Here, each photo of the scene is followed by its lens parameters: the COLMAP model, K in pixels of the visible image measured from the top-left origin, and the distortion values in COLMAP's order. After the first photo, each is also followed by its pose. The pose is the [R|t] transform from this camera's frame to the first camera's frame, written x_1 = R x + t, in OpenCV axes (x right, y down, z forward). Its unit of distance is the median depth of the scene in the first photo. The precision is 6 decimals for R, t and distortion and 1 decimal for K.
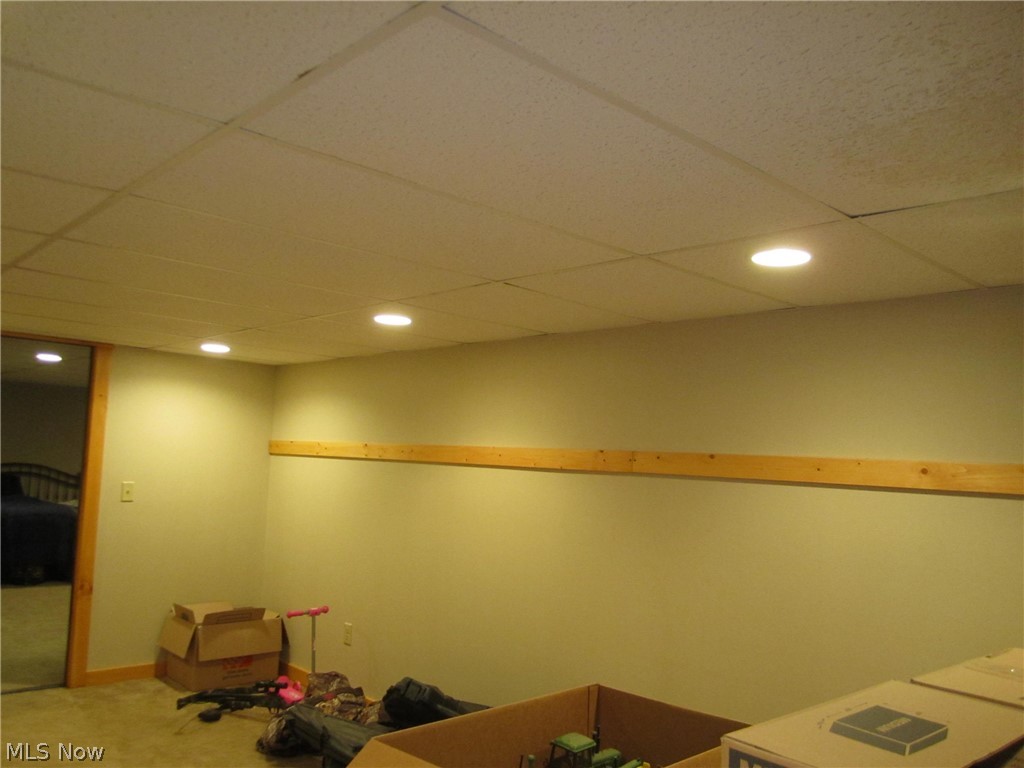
lens RADIAL K [[847.2, 0, 514.1], [0, 847.2, 380.3], [0, 0, 1]] dist [-0.062108, 0.013658]
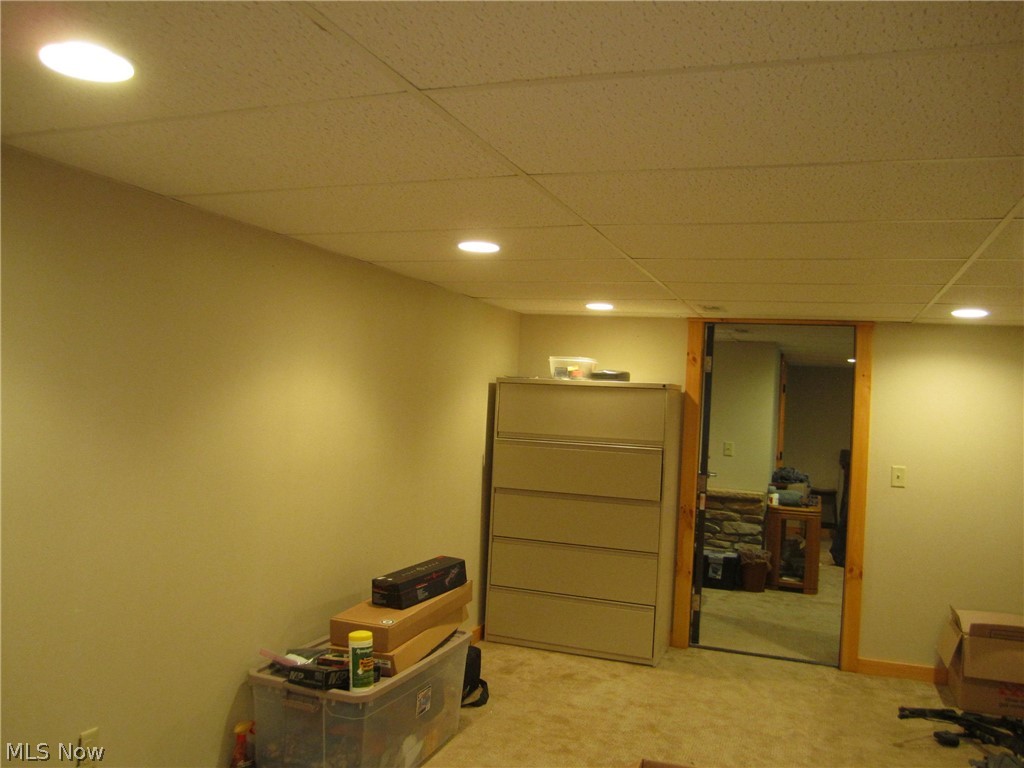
lens RADIAL K [[848.3, 0, 512.8], [0, 848.3, 400.0], [0, 0, 1]] dist [0.002402, 0.002869]
pose [[0.474593, -0.021471, -0.879943, 0.180506], [0.049372, 0.998778, 0.002258, 0.024958], [0.878820, -0.044516, 0.475073, 0.178851]]
